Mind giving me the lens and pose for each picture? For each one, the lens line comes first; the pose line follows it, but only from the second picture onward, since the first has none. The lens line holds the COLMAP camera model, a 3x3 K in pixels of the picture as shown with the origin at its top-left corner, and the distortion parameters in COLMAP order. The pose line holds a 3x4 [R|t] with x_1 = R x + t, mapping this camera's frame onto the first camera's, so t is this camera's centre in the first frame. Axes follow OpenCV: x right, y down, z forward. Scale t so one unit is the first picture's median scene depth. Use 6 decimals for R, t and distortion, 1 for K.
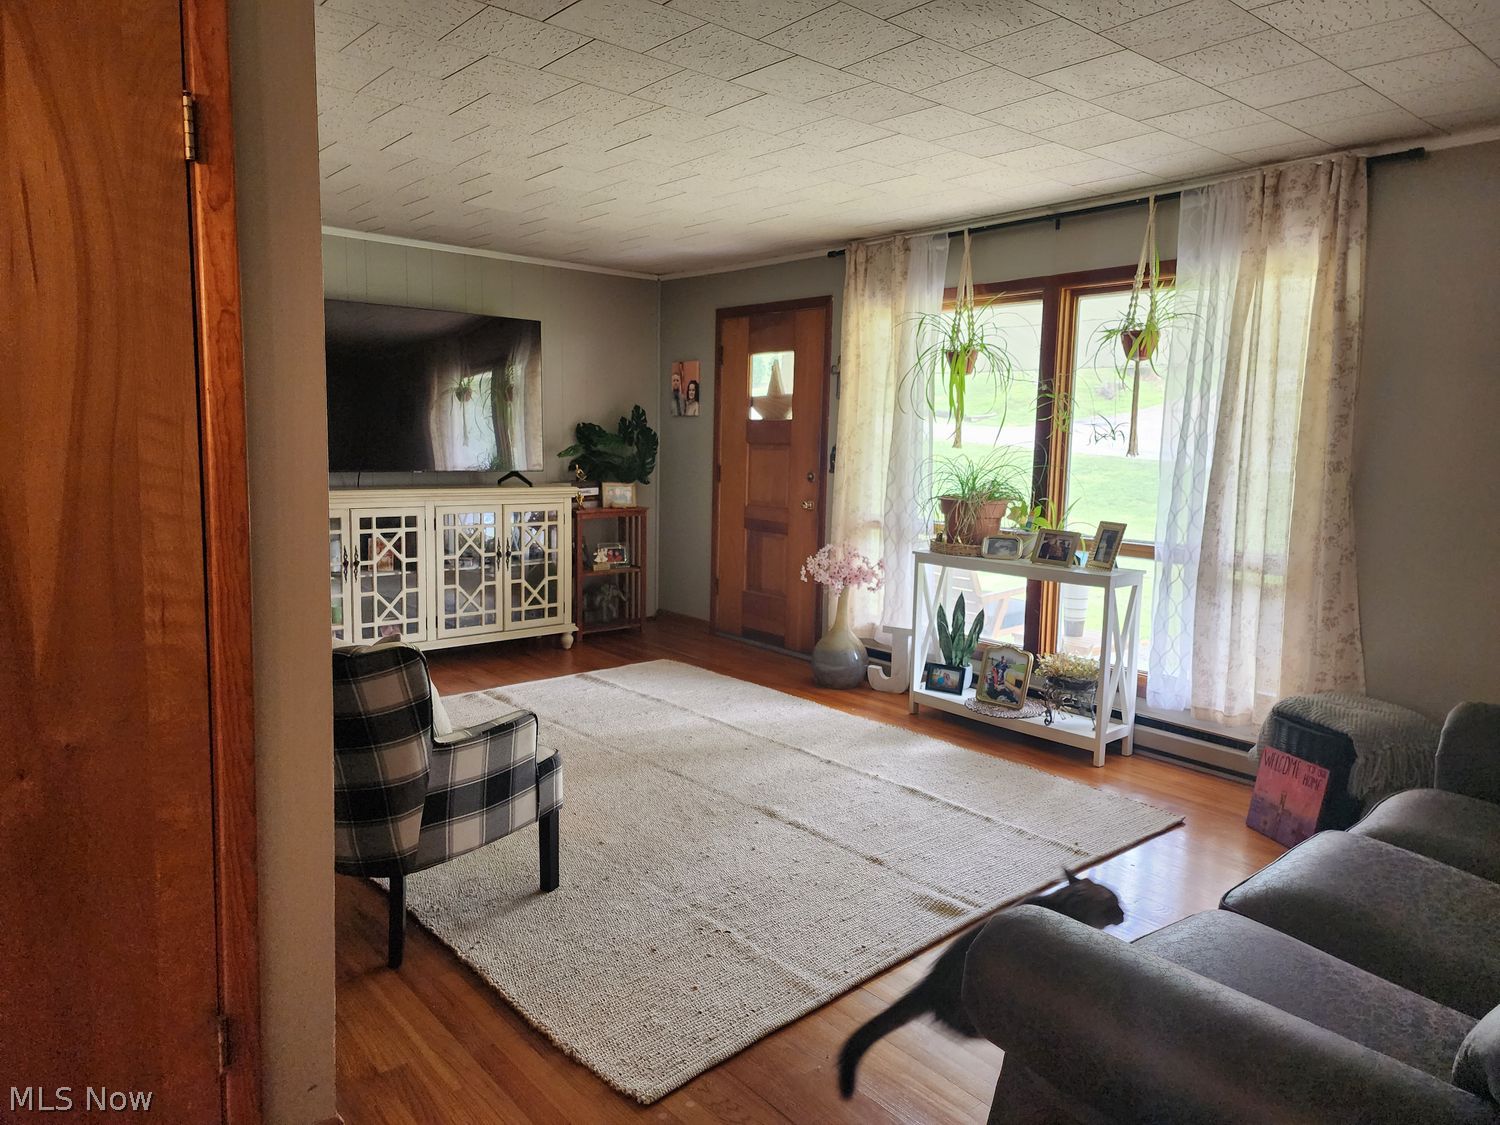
lens RADIAL K [[1013.3, 0, 740.7], [0, 1013.3, 567.9], [0, 0, 1]] dist [0.041532, -0.014593]
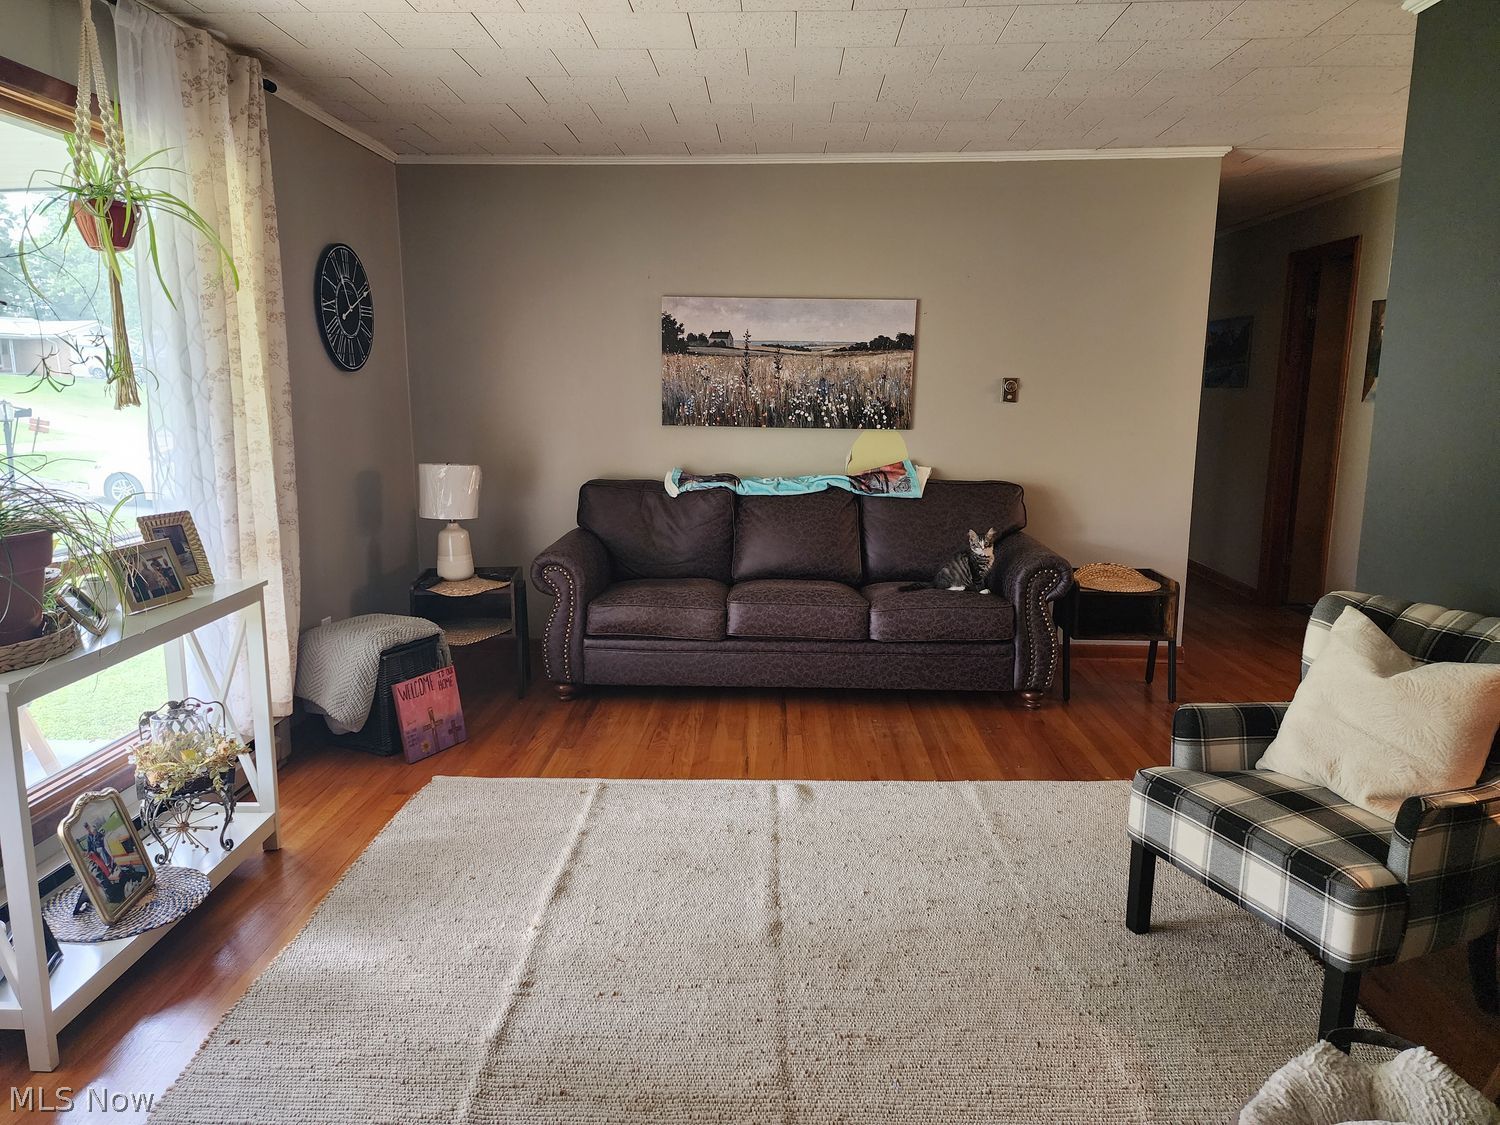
lens RADIAL K [[1013.3, 0, 733.1], [0, 1013.3, 548.6], [0, 0, 1]] dist [0.041532, -0.014593]
pose [[-0.741966, -0.131281, 0.657459, -0.356218], [0.069071, 0.960455, 0.269732, -0.191984], [-0.666870, 0.245543, -0.703557, 1.360672]]
